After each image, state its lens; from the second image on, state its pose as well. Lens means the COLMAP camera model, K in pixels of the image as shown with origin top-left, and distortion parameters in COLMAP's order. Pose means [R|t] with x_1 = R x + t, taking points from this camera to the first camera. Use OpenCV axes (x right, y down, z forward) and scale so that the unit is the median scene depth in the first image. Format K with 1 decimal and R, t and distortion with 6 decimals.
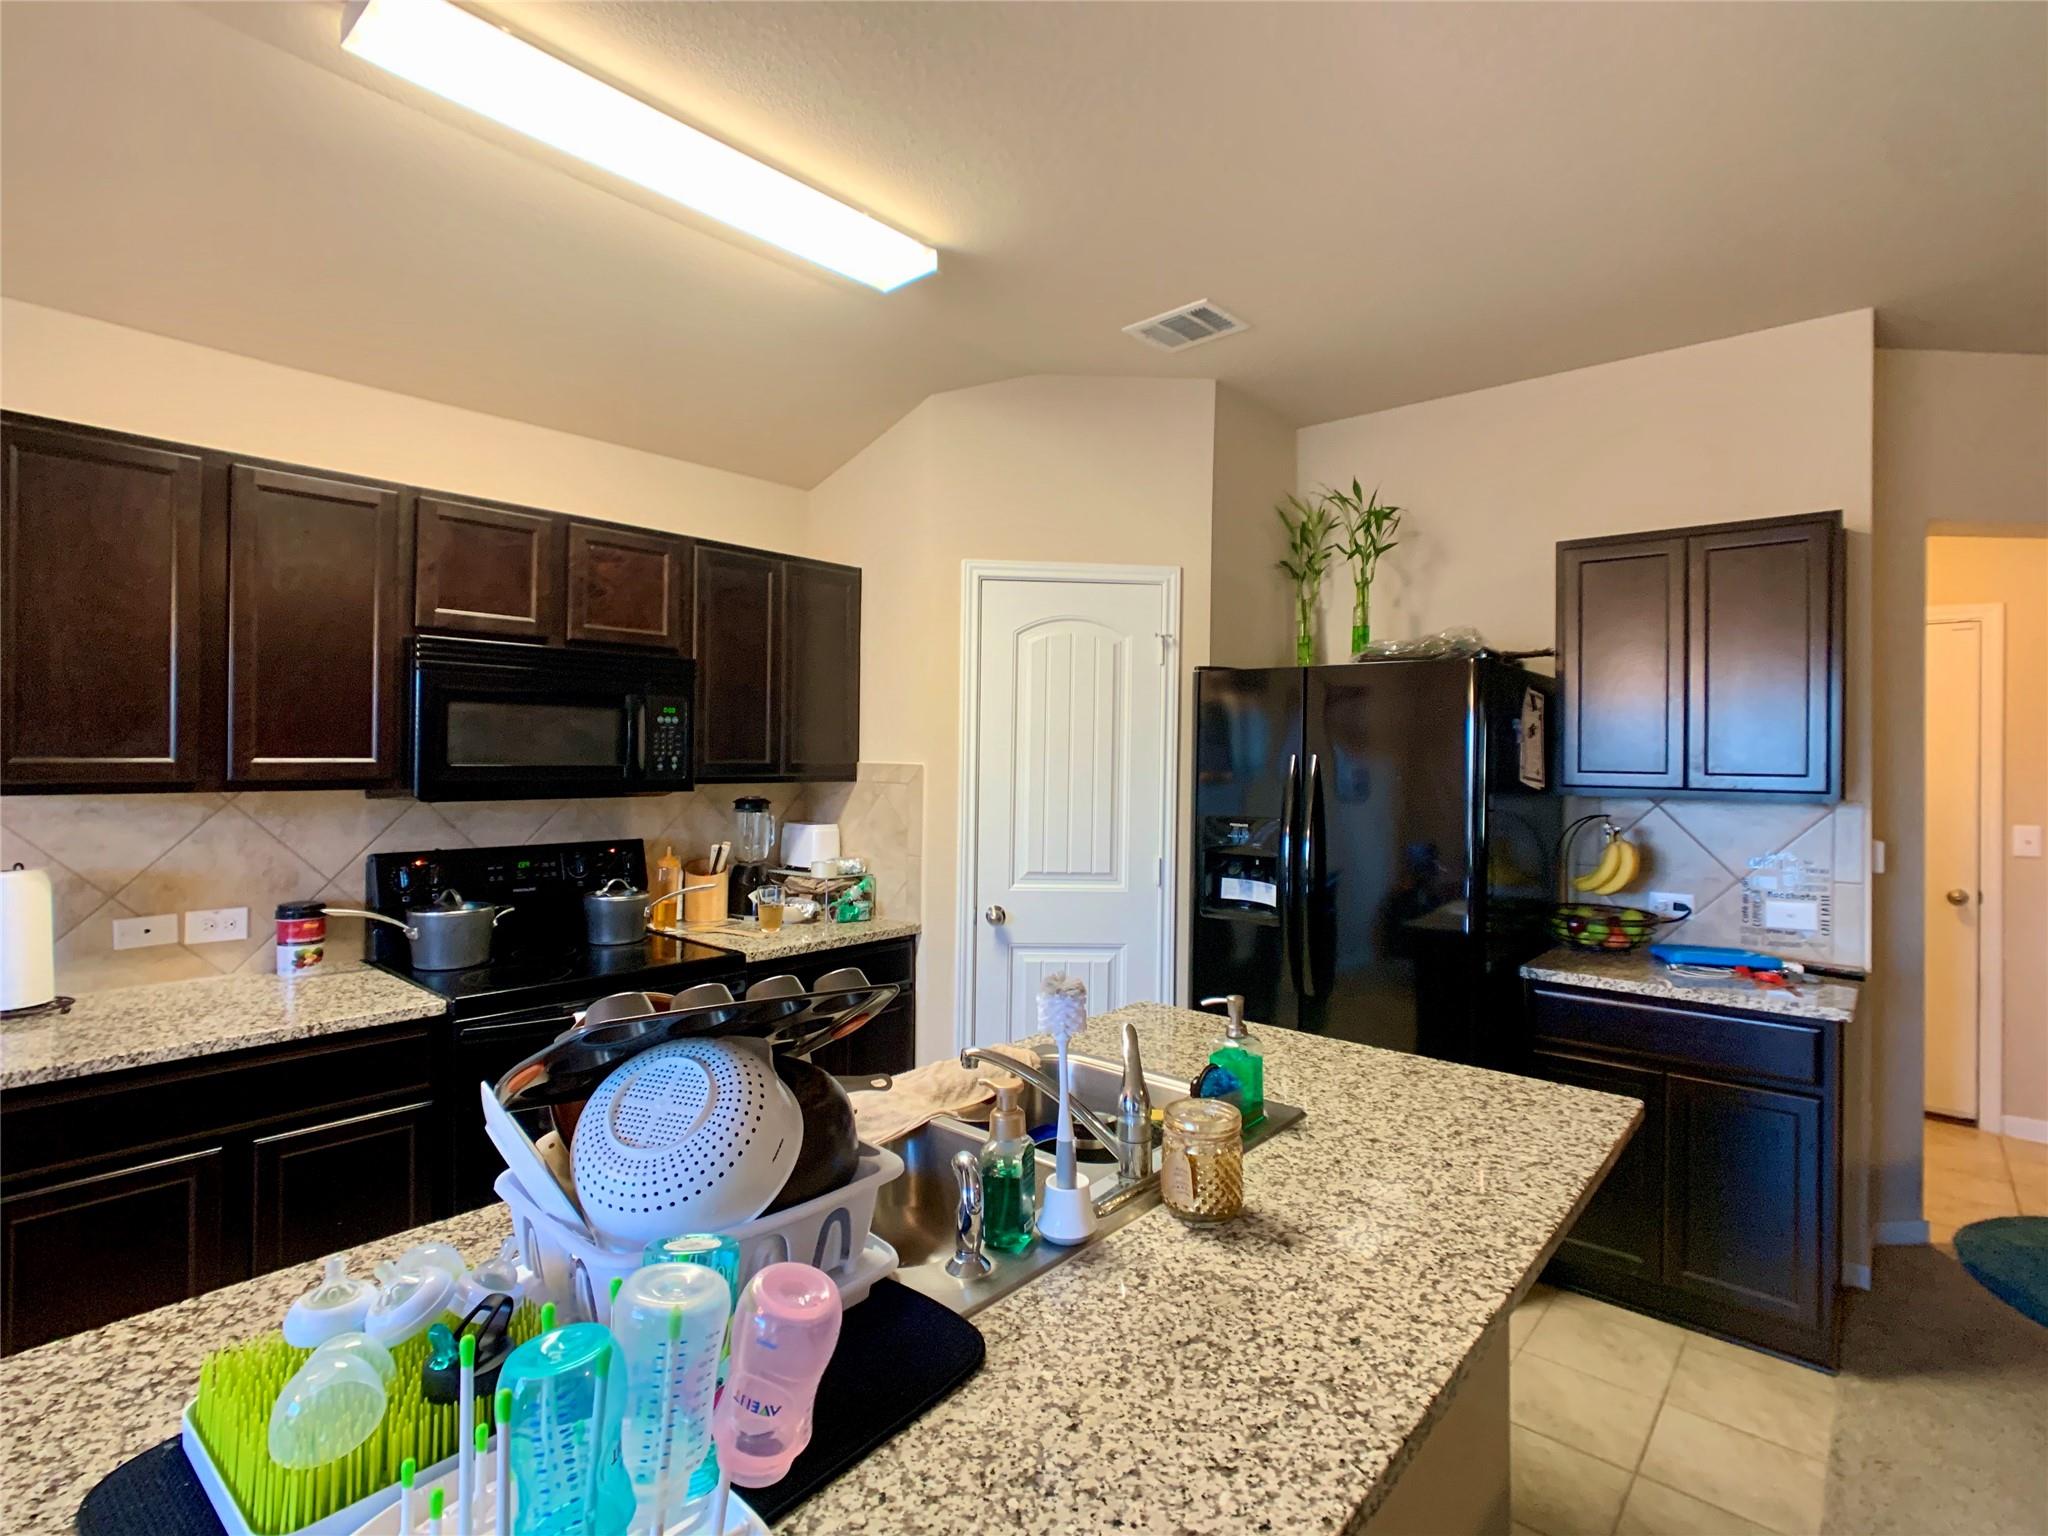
lens RADIAL K [[1010.9, 0, 1034.4], [0, 1010.9, 748.4], [0, 0, 1]] dist [-0.025109, 0.009645]
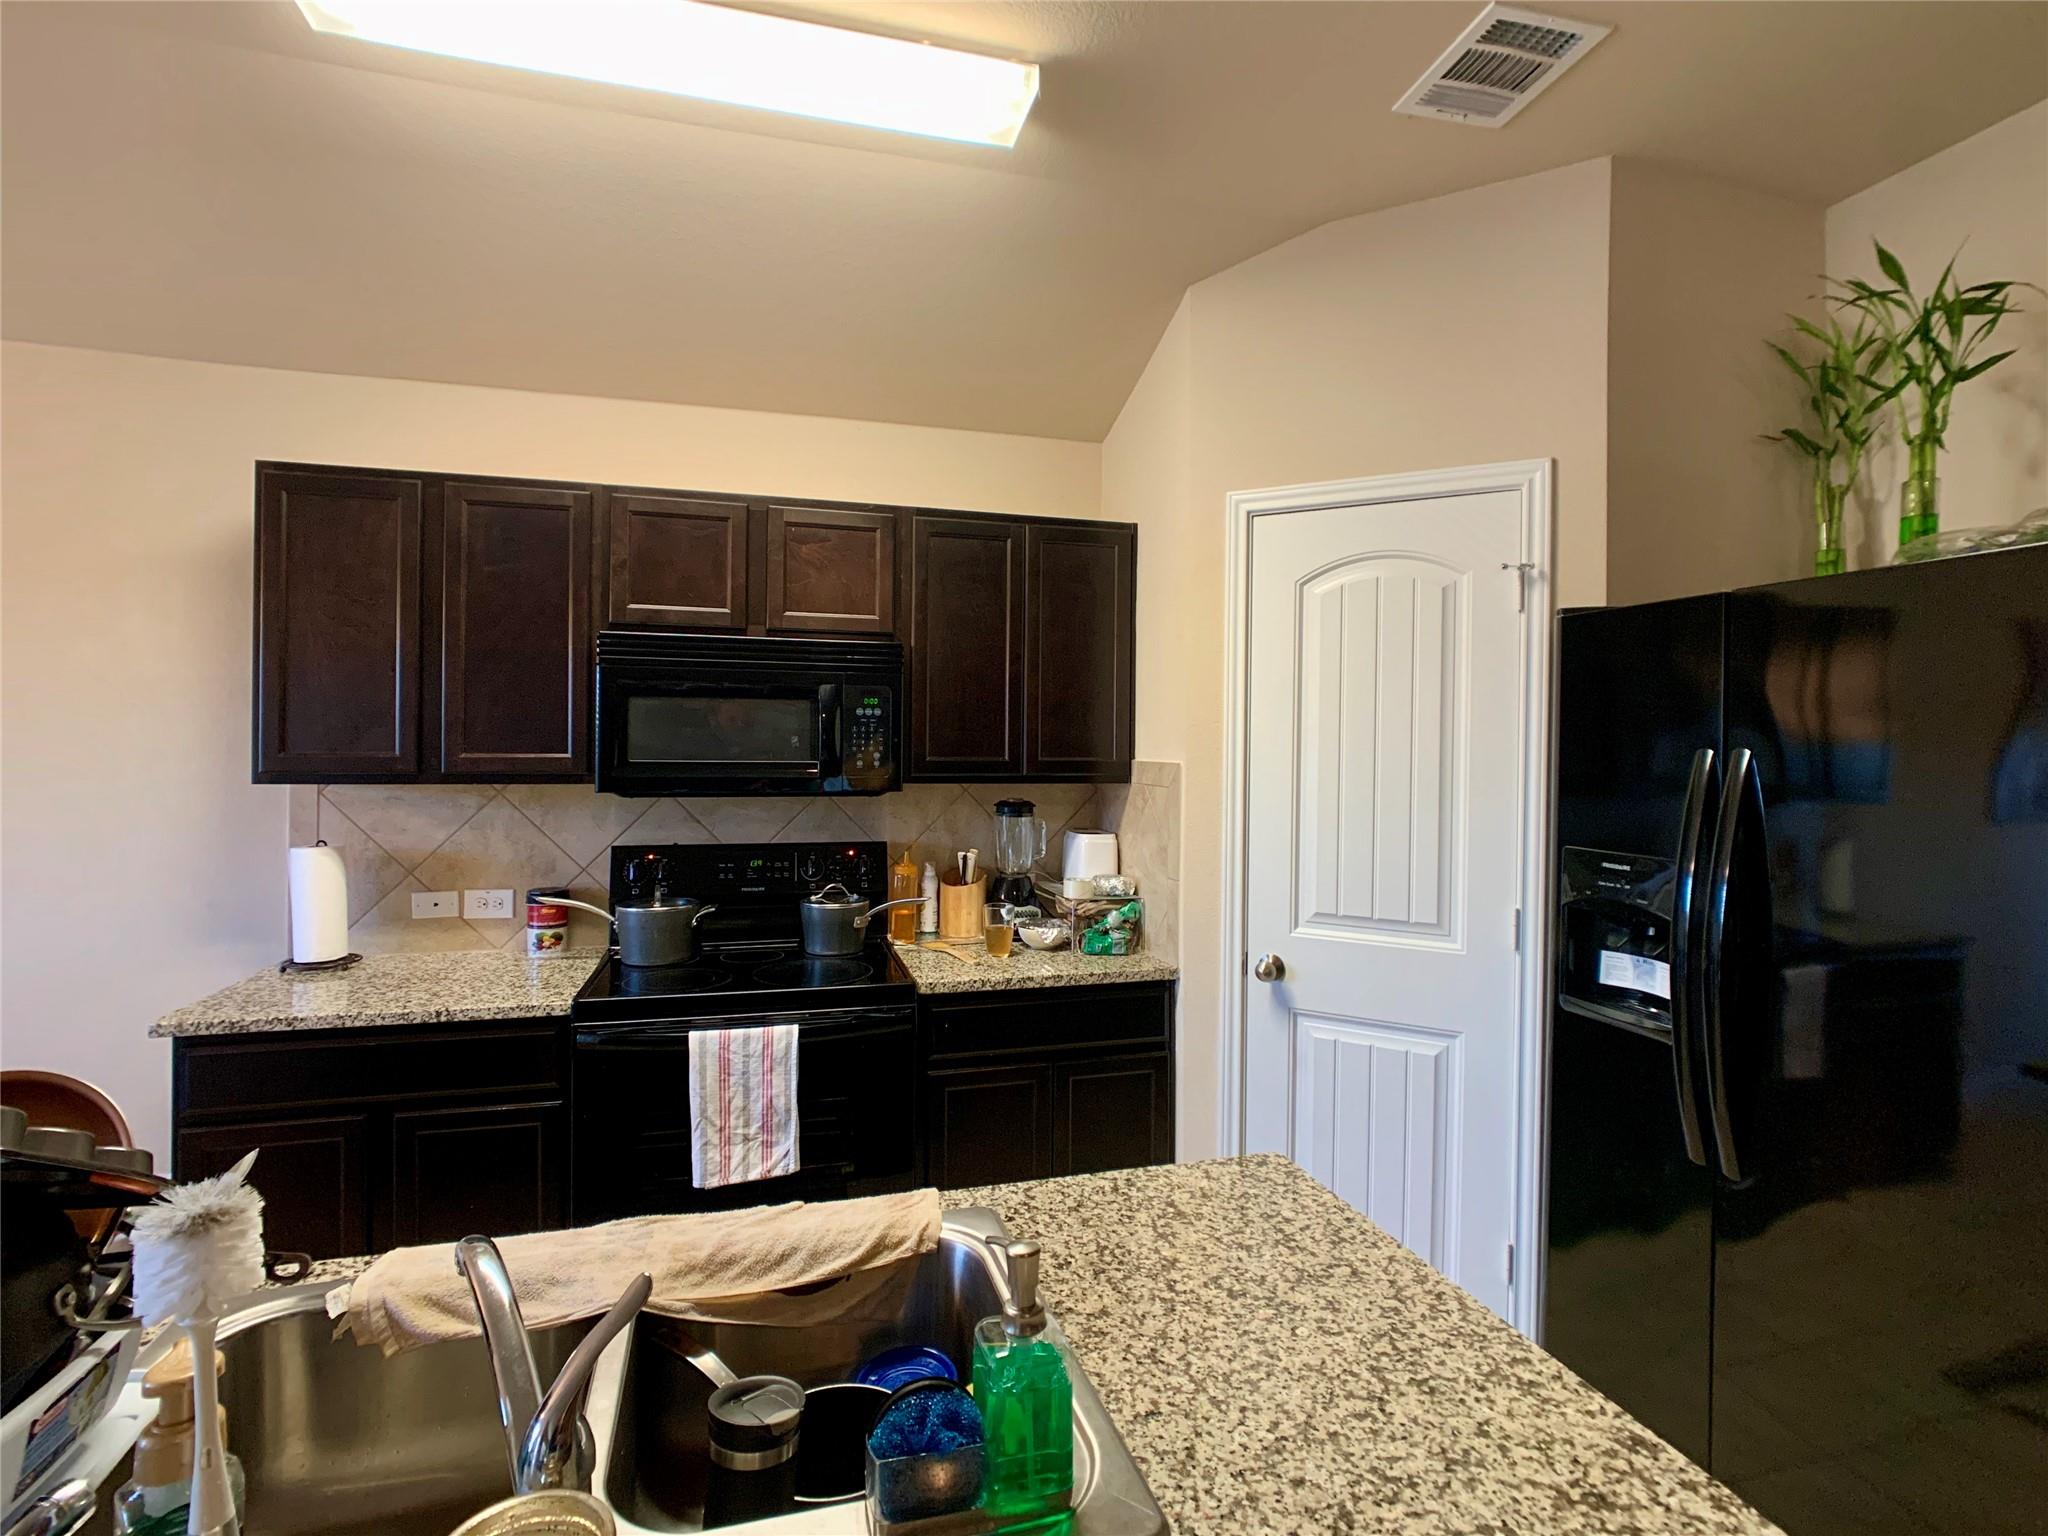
lens RADIAL K [[1022.8, 0, 1030.7], [0, 1022.8, 743.8], [0, 0, 1]] dist [-0.016689, -0.000310]
pose [[0.835482, -0.004482, -0.549499, 0.257946], [0.003335, 0.999990, -0.003085, 0.003533], [0.549507, 0.000745, 0.835489, 0.318336]]
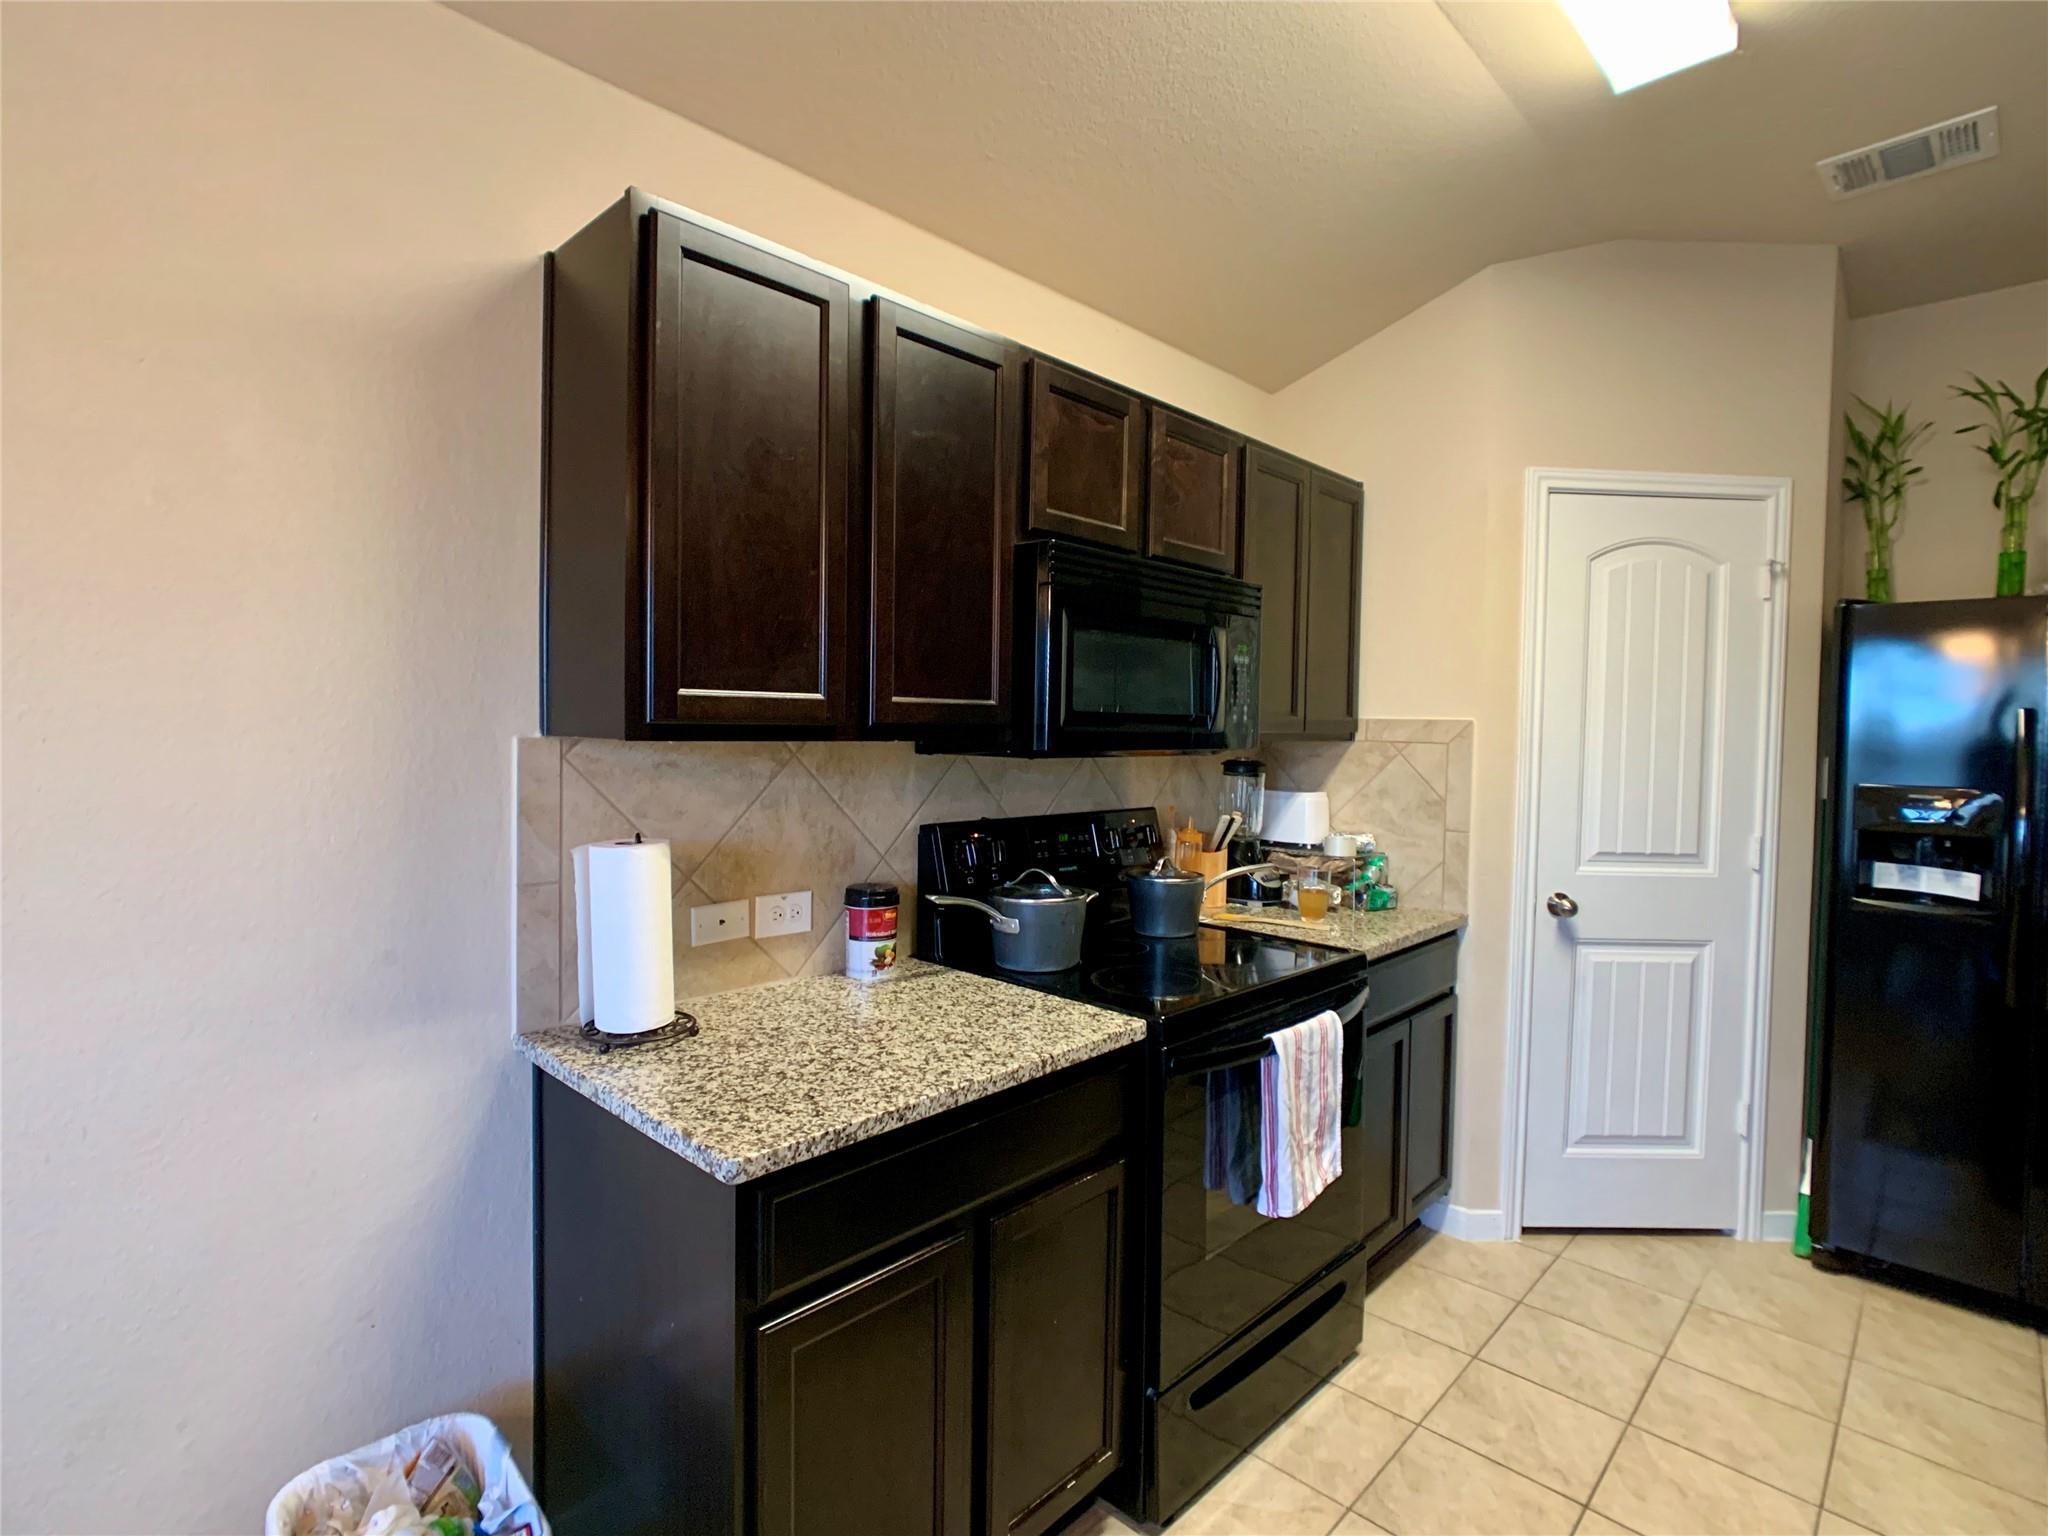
lens RADIAL K [[1010.9, 0, 1034.4], [0, 1010.9, 748.4], [0, 0, 1]] dist [-0.025109, 0.009645]
pose [[0.998713, 0.007488, -0.050162, -0.485975], [-0.006080, 0.999585, 0.028175, 0.020616], [0.050352, -0.027834, 0.998344, 0.189305]]
